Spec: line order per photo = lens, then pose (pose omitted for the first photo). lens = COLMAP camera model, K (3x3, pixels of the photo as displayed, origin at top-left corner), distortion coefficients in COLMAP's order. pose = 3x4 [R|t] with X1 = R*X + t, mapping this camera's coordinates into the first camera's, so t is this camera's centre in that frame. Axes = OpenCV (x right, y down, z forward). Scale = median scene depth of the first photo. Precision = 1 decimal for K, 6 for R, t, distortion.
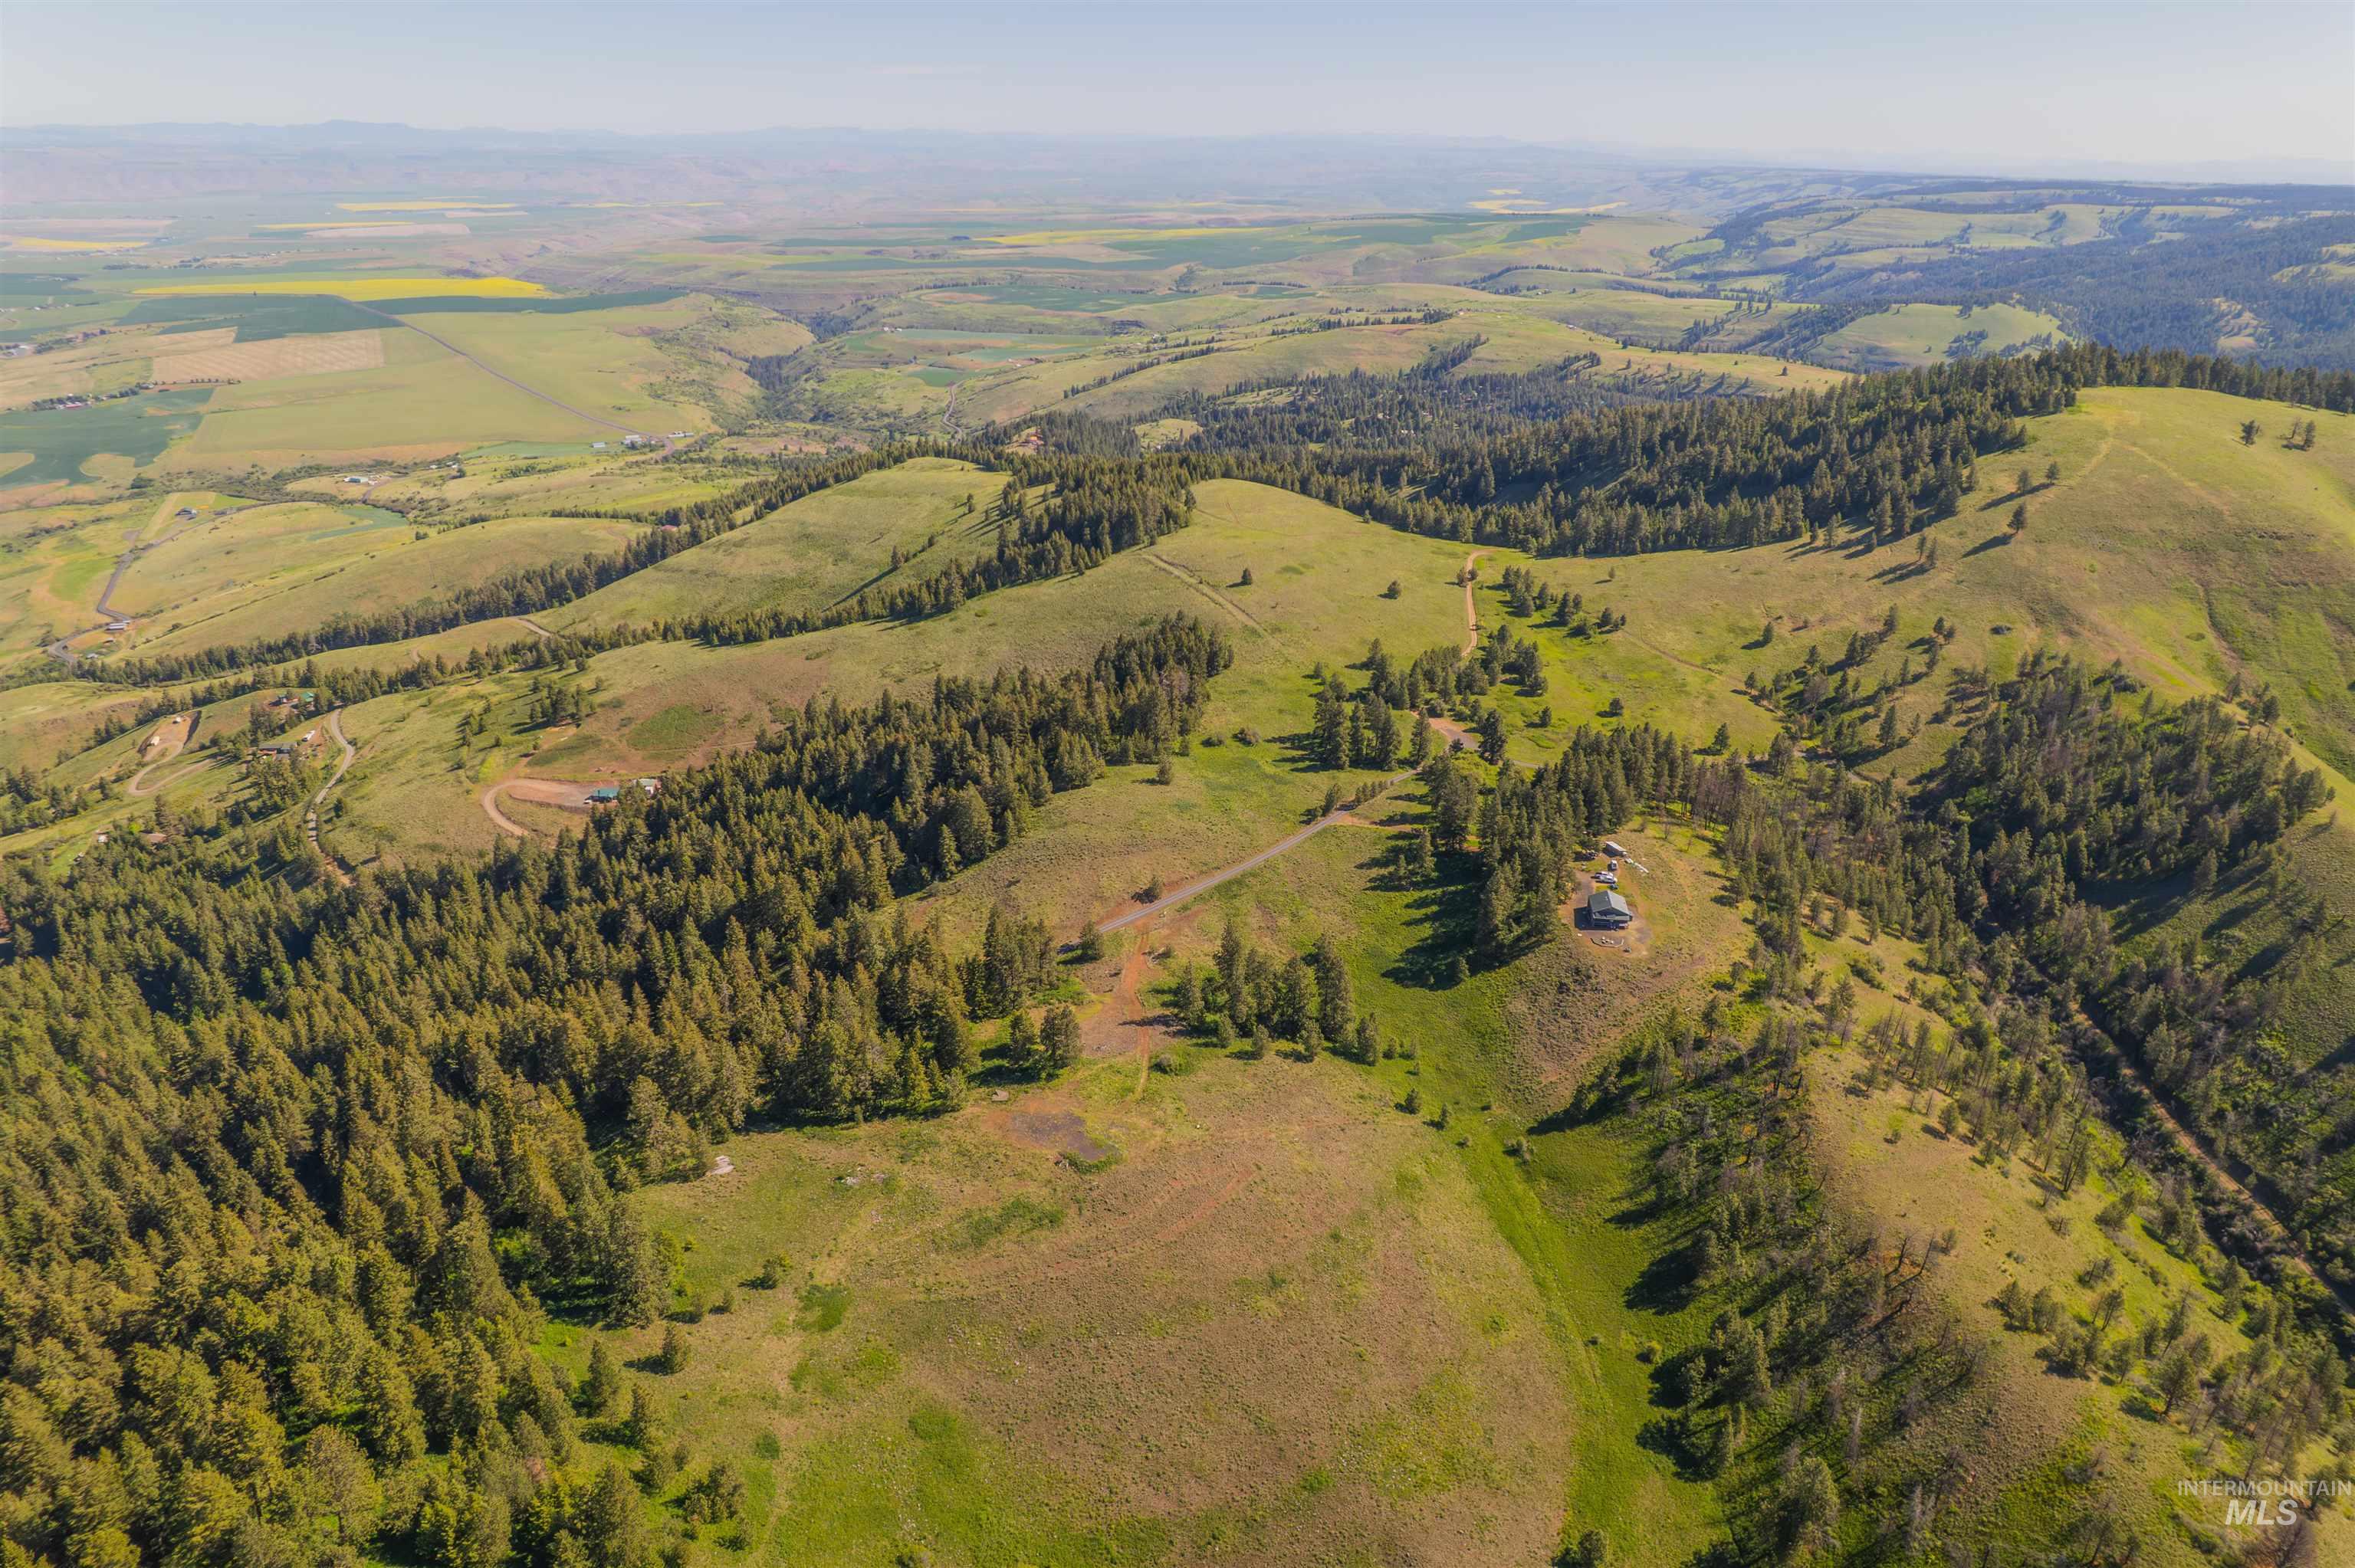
lens RADIAL K [[1506.8, 0, 1179.1], [0, 1506.8, 795.6], [0, 0, 1]] dist [-0.075570, 0.072210]
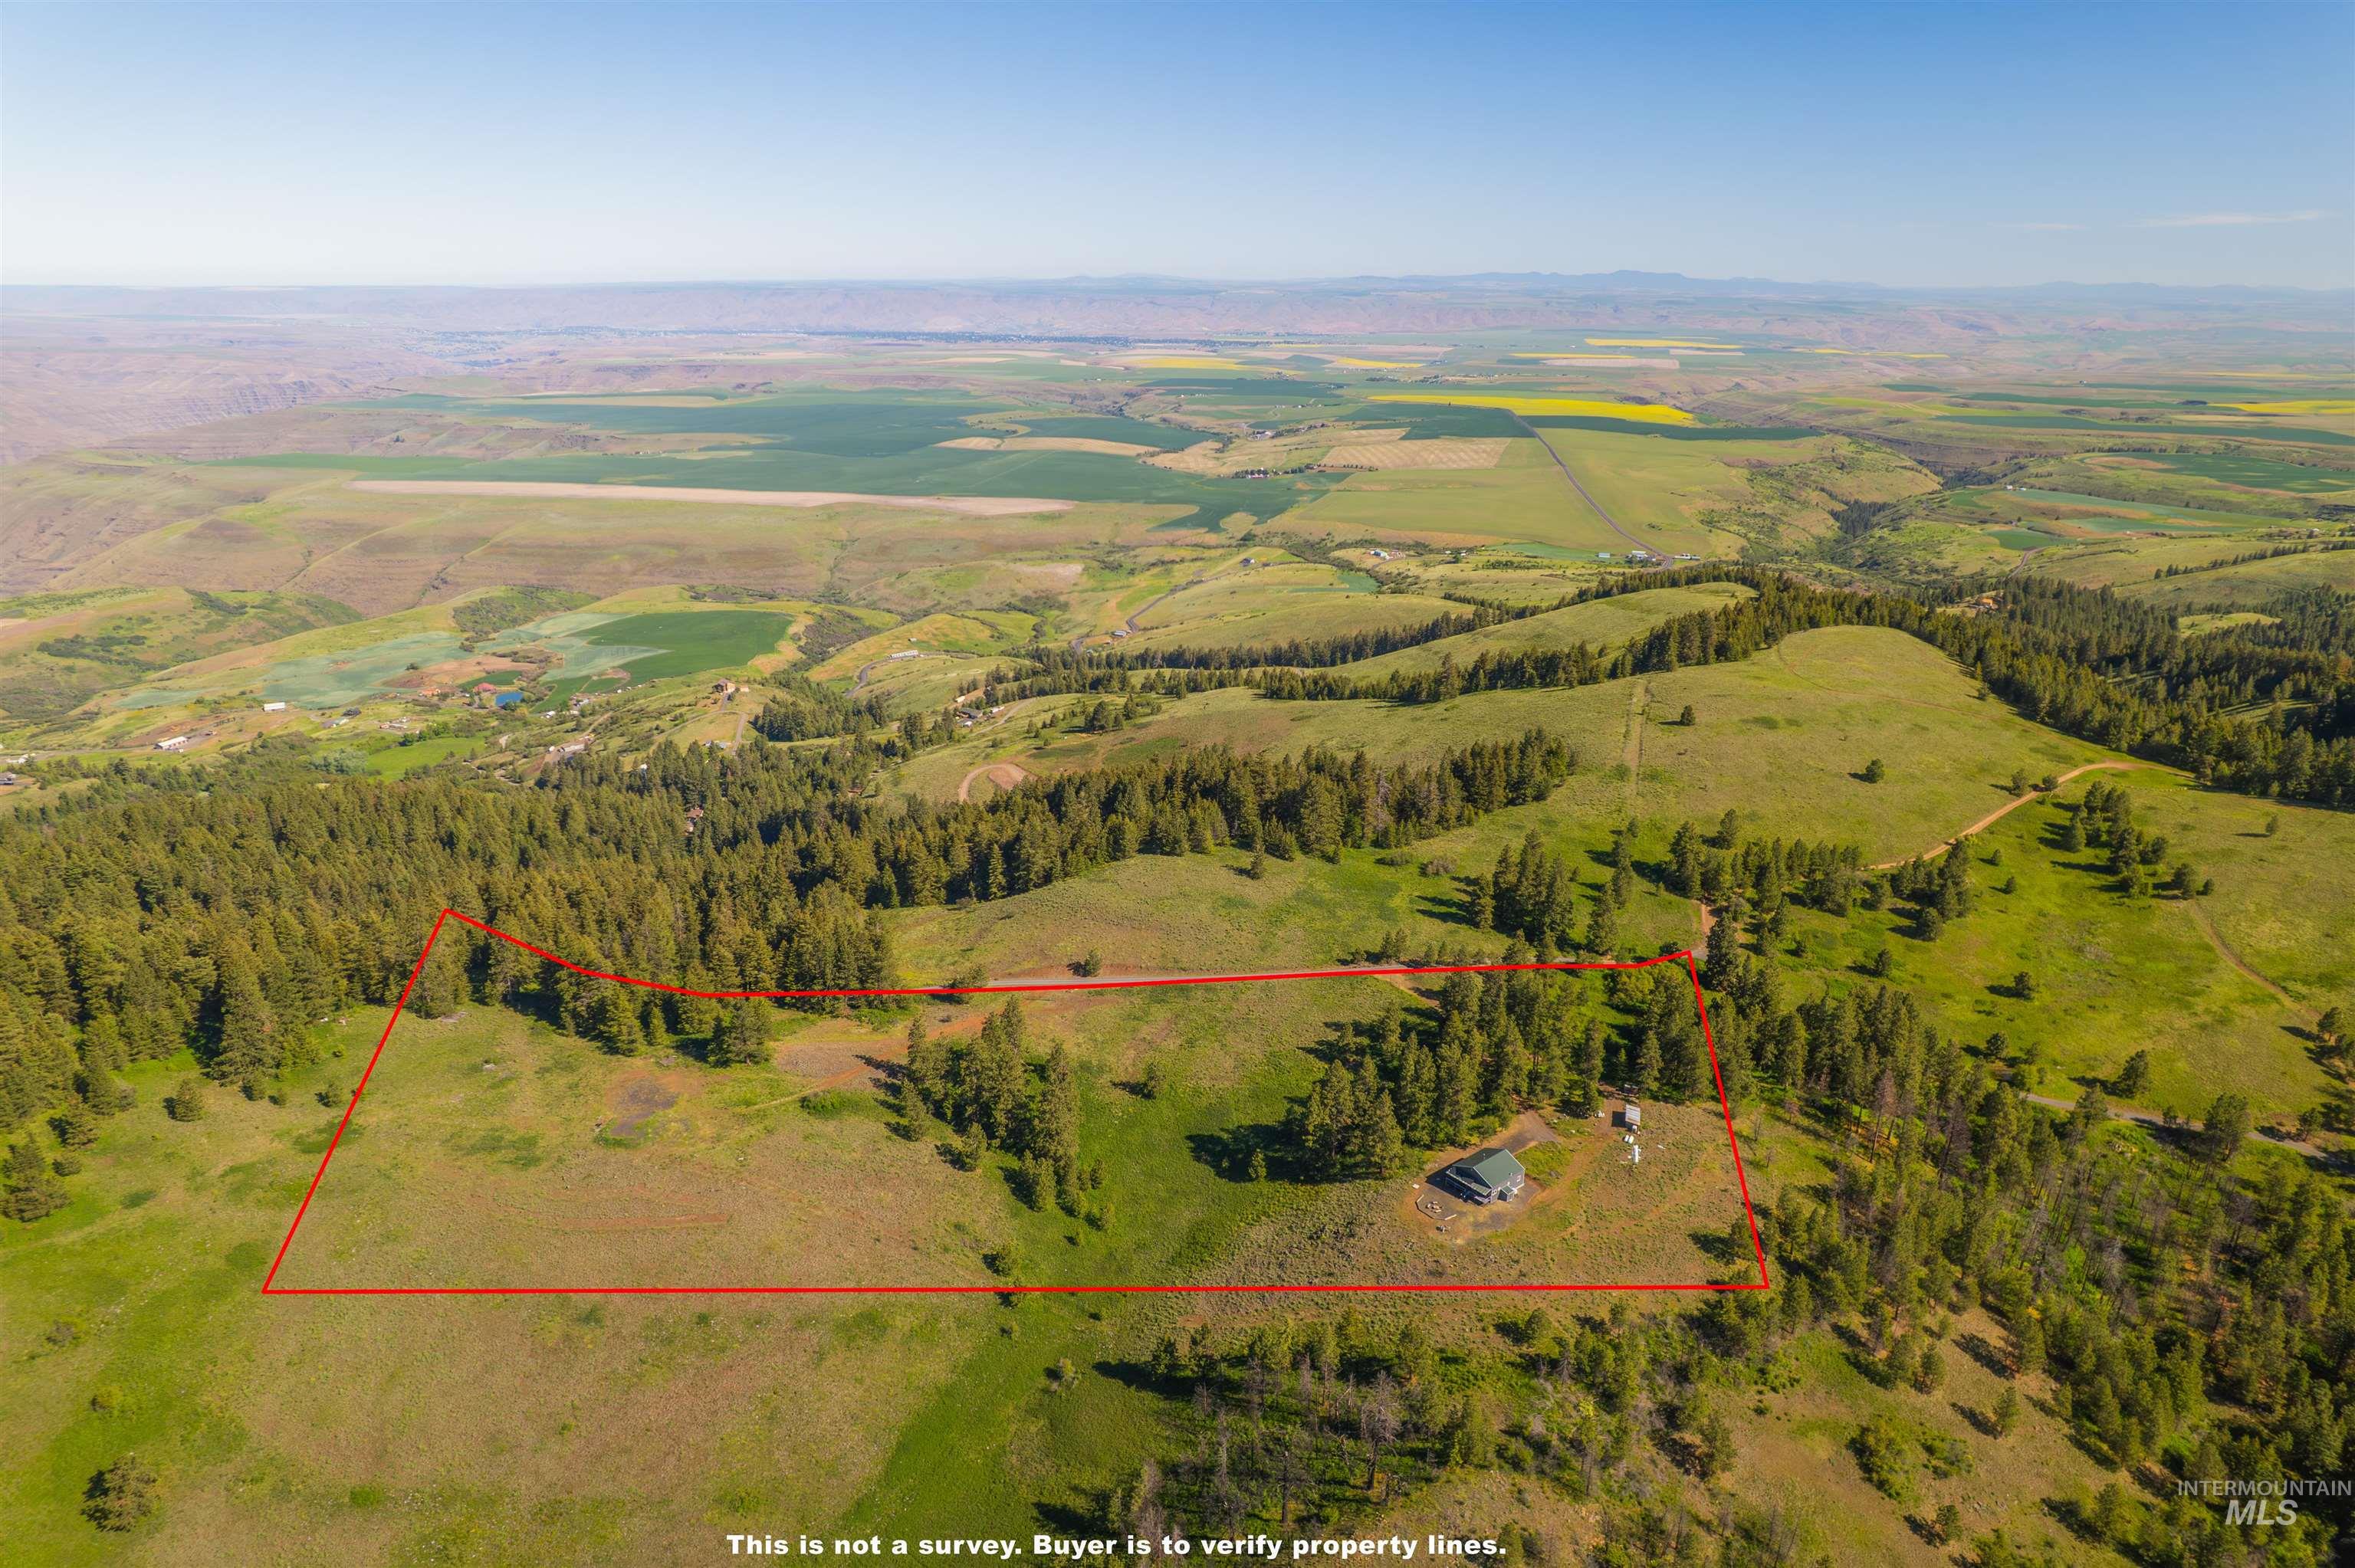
lens RADIAL K [[1511.4, 0, 1186.6], [0, 1511.4, 791.1], [0, 0, 1]] dist [-0.079844, 0.071461]
pose [[0.728757, 0.219848, -0.648522, 0.365487], [-0.279289, 0.960137, 0.011643, -0.039167], [0.625229, 0.172640, 0.761107, 0.213981]]
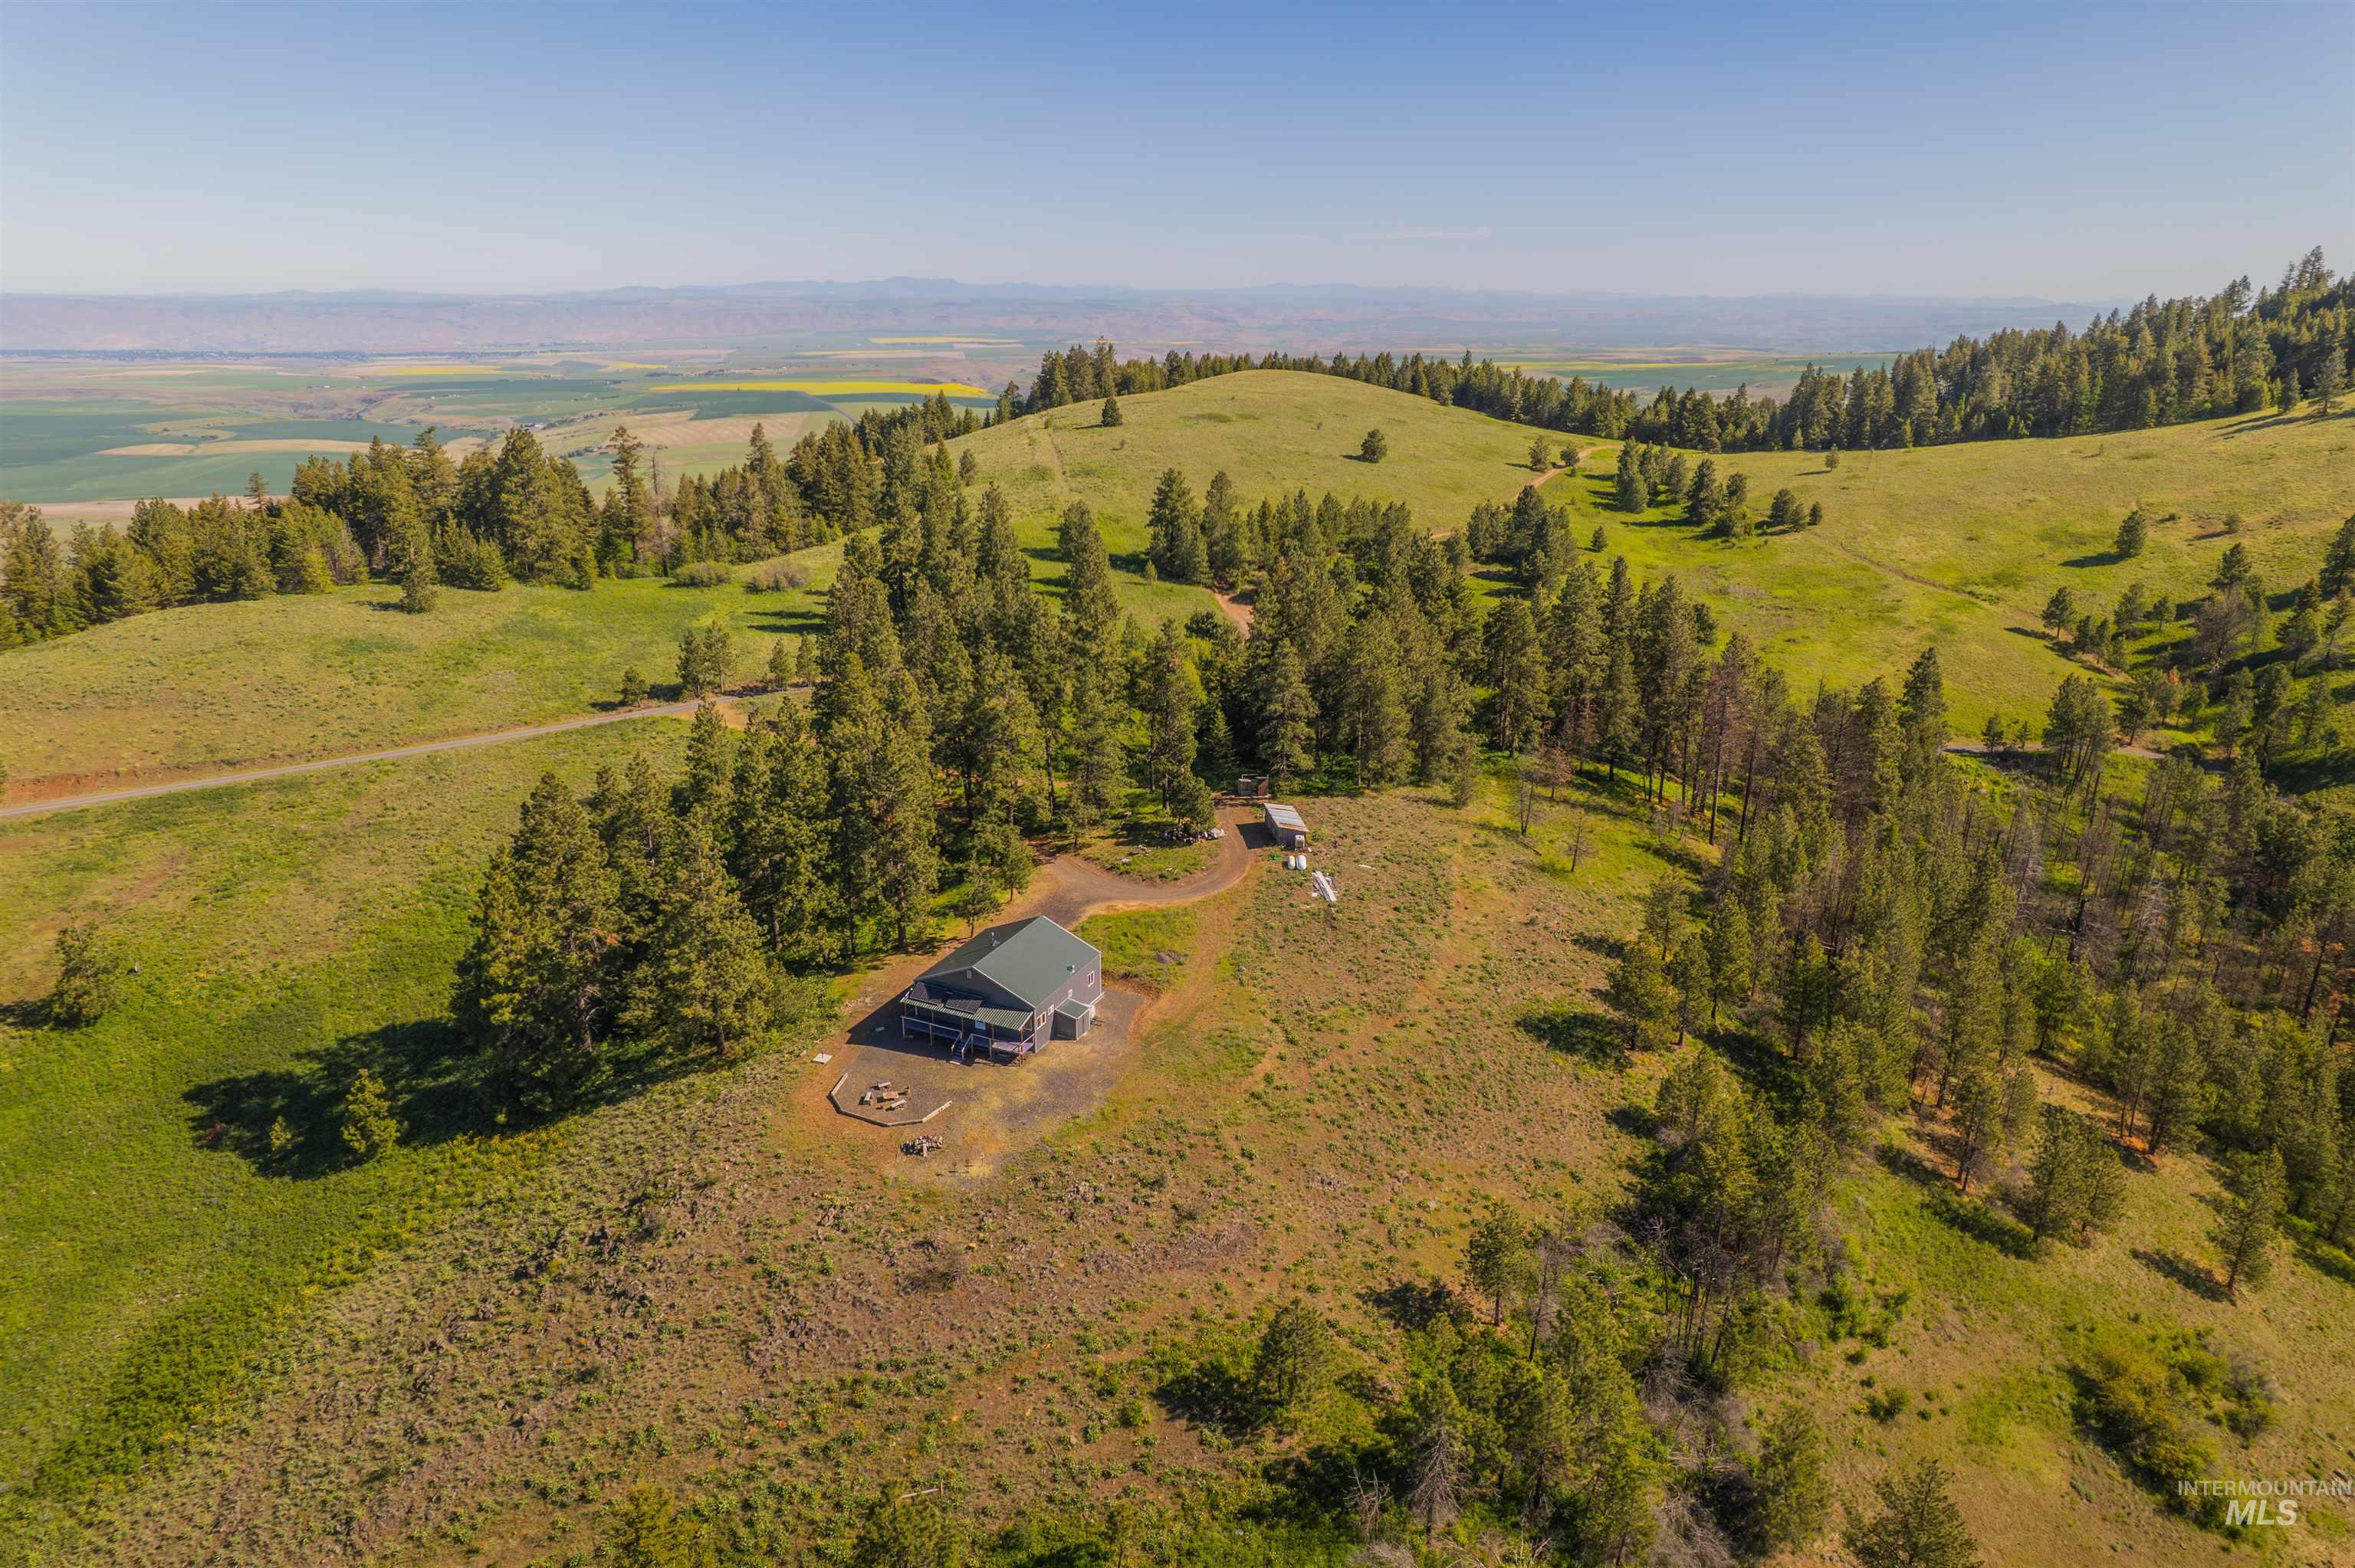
lens RADIAL K [[1511.4, 0, 1186.6], [0, 1511.4, 791.1], [0, 0, 1]] dist [-0.079844, 0.071461]
pose [[0.954201, 0.091711, -0.284761, 0.236680], [-0.119515, 0.989456, -0.081814, 0.036940], [0.274255, 0.112100, 0.955101, 0.461320]]
